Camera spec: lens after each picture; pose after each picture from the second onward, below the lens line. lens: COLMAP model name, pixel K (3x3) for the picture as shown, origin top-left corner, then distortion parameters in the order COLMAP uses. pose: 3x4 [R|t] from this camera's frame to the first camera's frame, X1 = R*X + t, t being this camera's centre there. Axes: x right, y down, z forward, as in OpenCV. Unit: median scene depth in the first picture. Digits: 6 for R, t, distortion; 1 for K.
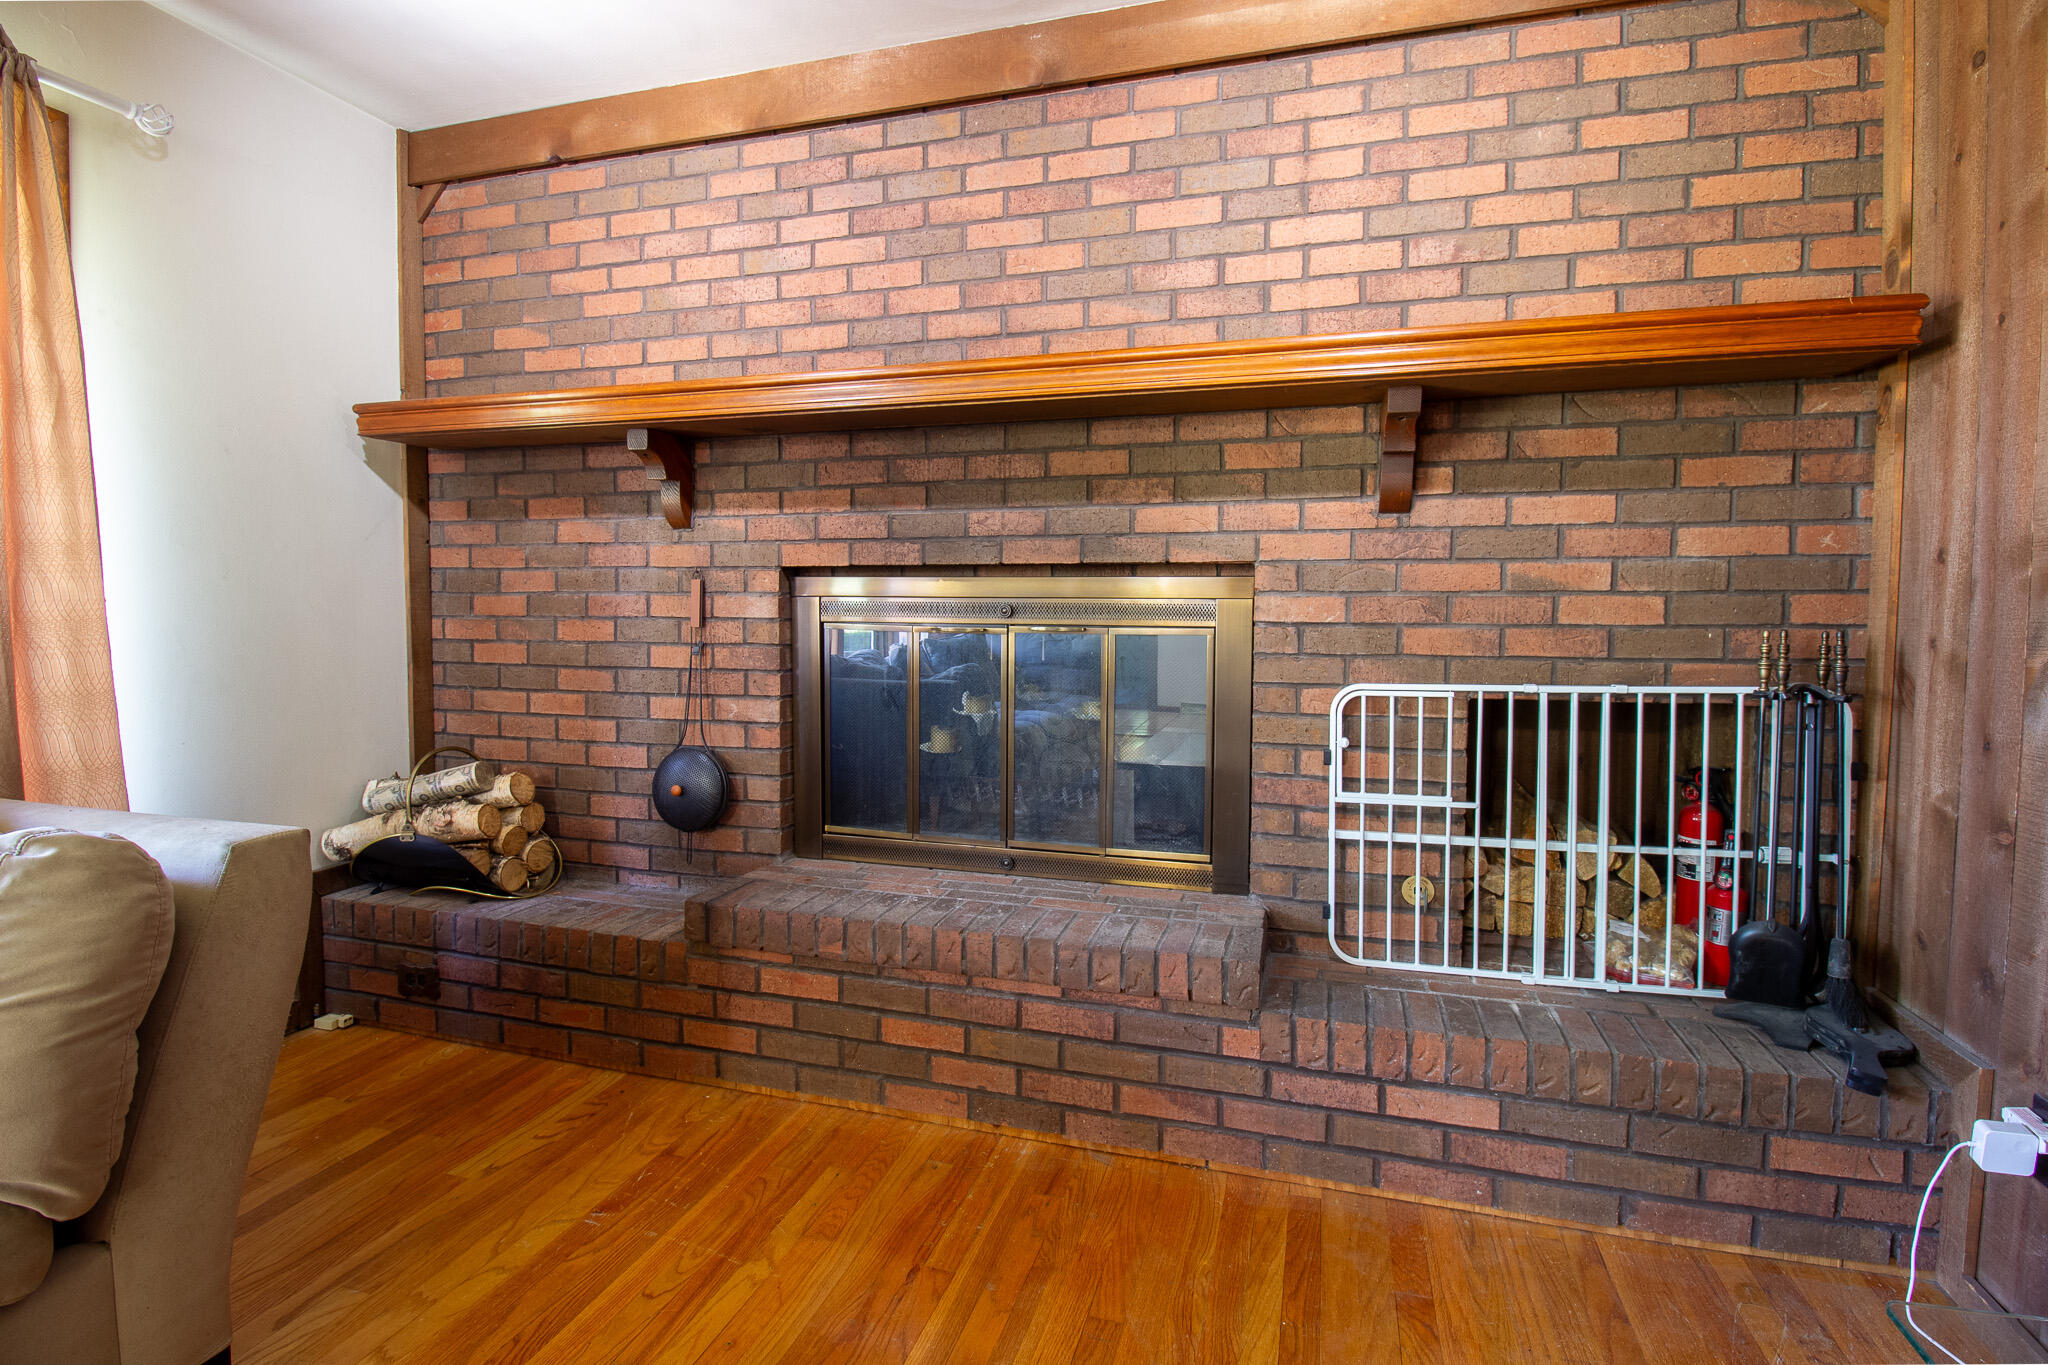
lens RADIAL K [[971.2, 0, 1031.1], [0, 971.2, 661.6], [0, 0, 1]] dist [-0.001120, -0.012152]
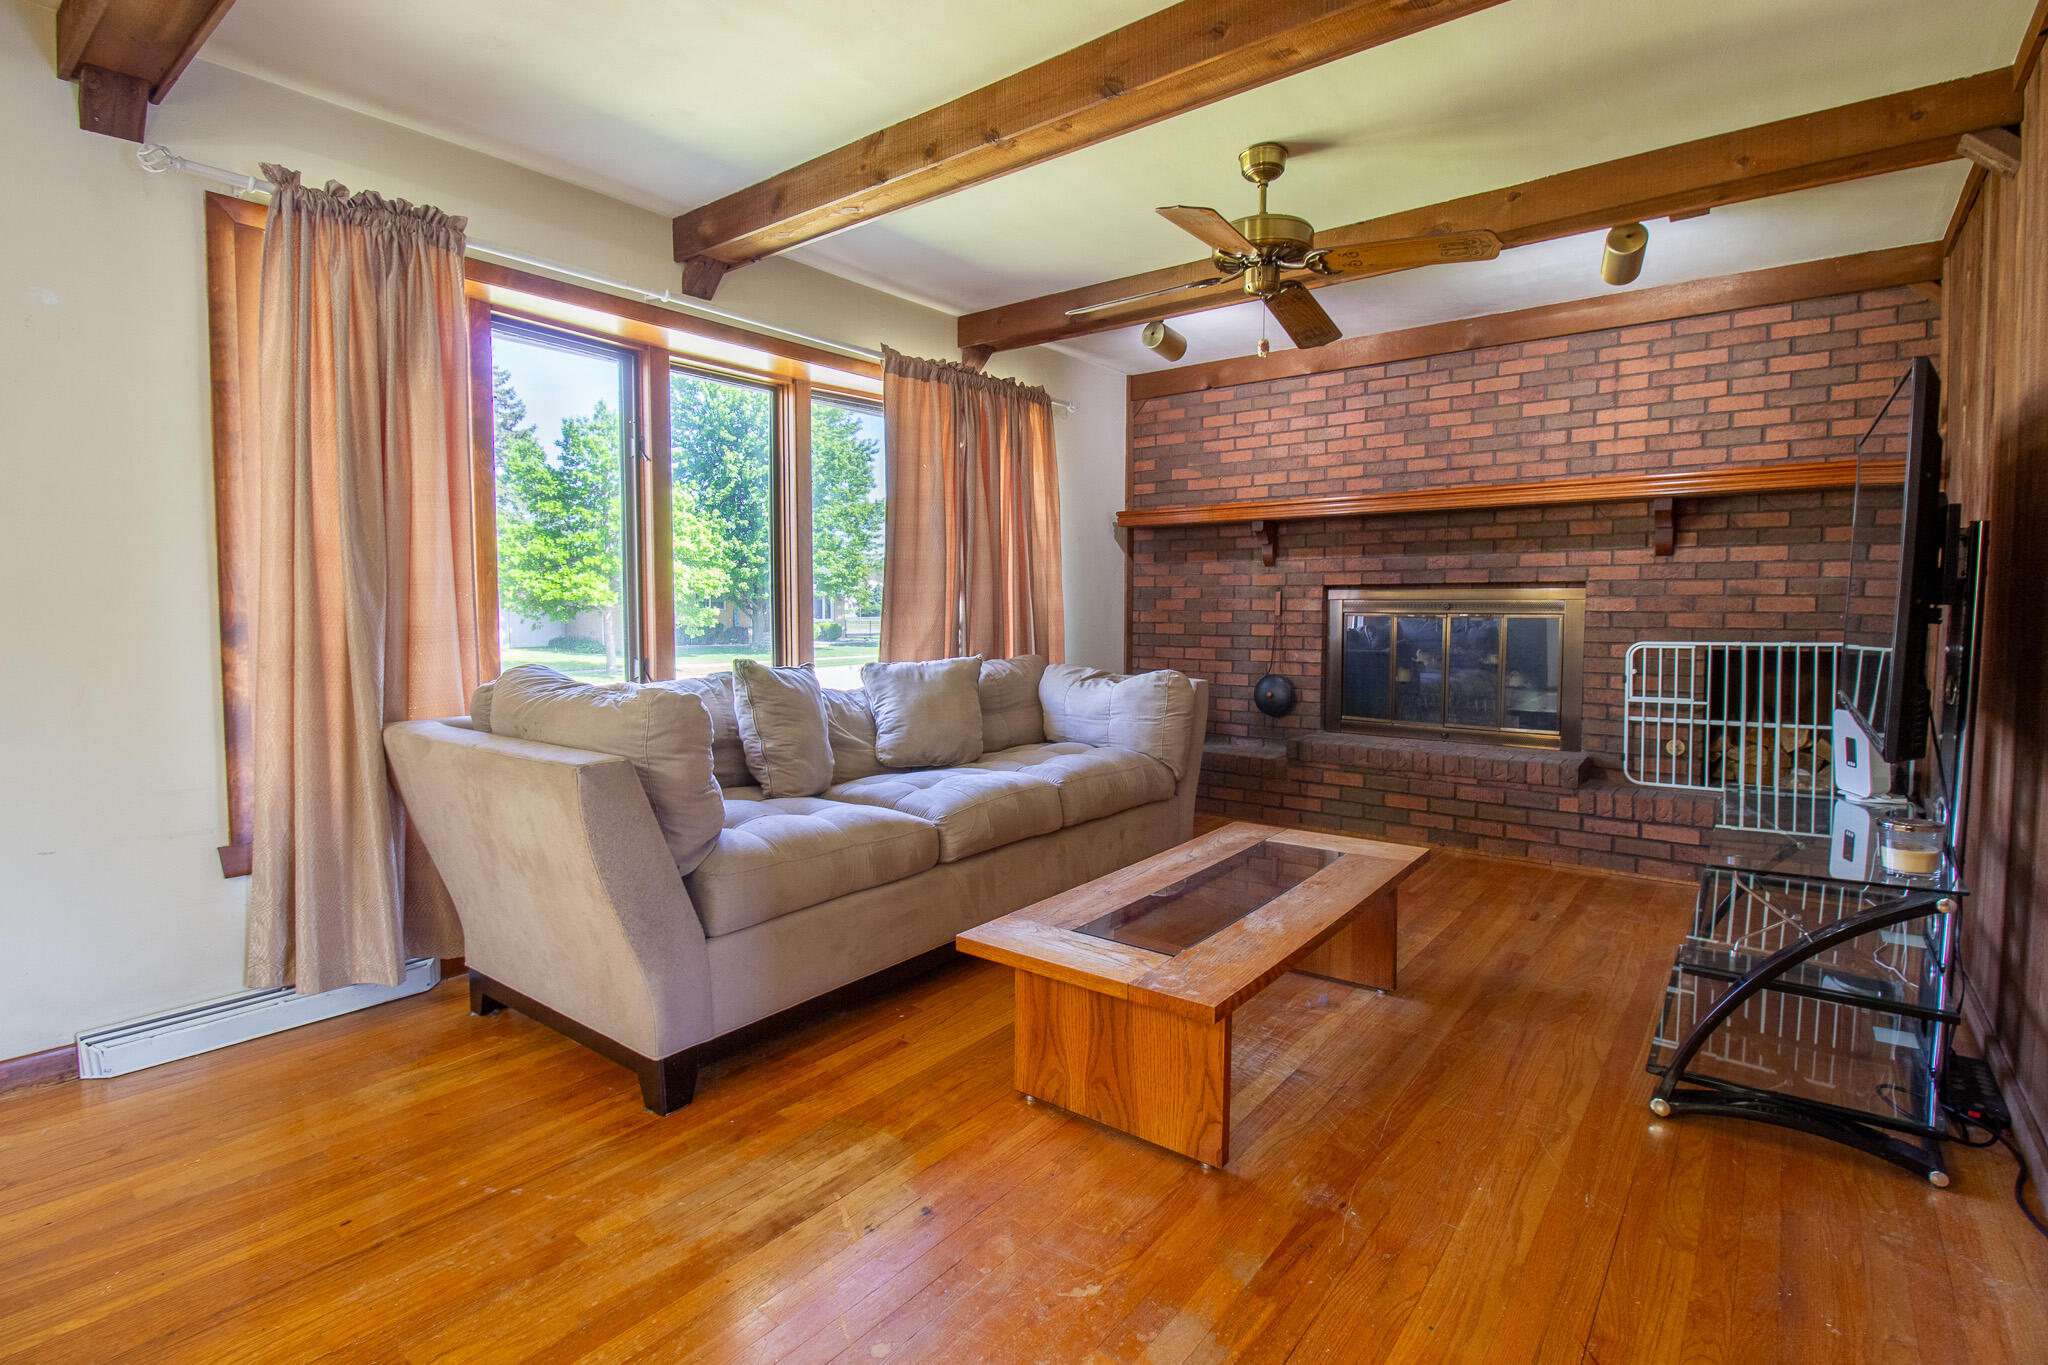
lens RADIAL K [[971.2, 0, 1029.4], [0, 971.2, 661.8], [0, 0, 1]] dist [-0.001120, -0.012152]
pose [[0.931714, 0.016253, -0.362829, -0.110864], [-0.016780, 0.999858, 0.001698, 0.080231], [0.362805, 0.004506, 0.931854, -1.292700]]
